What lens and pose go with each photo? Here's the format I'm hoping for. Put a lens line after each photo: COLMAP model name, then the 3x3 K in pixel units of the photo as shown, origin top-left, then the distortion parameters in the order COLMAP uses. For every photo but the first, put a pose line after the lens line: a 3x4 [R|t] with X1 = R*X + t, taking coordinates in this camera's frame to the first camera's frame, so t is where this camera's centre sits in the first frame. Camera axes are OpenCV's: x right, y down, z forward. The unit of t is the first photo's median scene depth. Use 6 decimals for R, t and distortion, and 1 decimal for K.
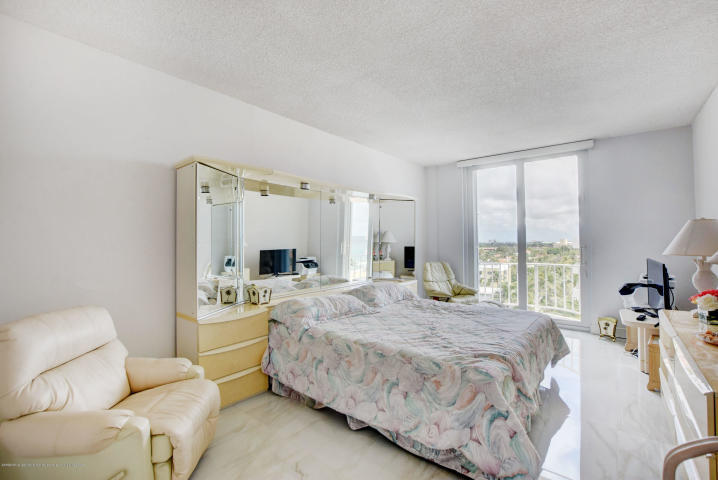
lens RADIAL K [[325.2, 0, 359.0], [0, 325.2, 240.0], [0, 0, 1]] dist [-0.003265, -0.000764]
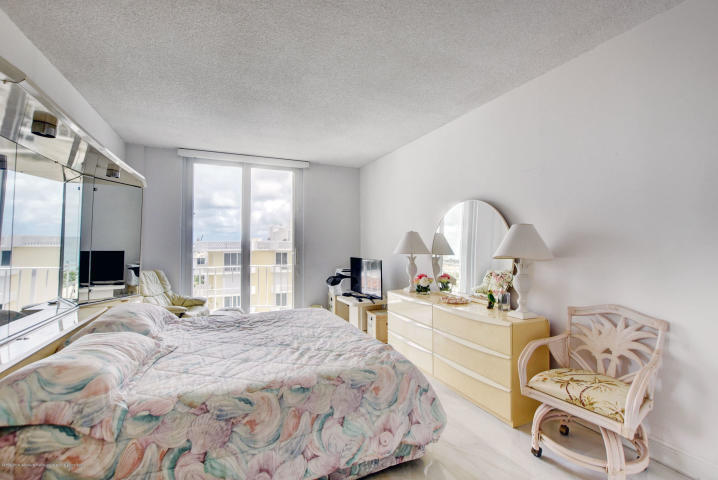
lens RADIAL K [[325.2, 0, 359.0], [0, 325.2, 240.0], [0, 0, 1]] dist [-0.003265, -0.000764]
pose [[0.447503, 0.017125, 0.894119, -0.527326], [-0.008790, 0.999853, -0.014750, 0.005244], [-0.894239, -0.001259, 0.447587, 0.486261]]
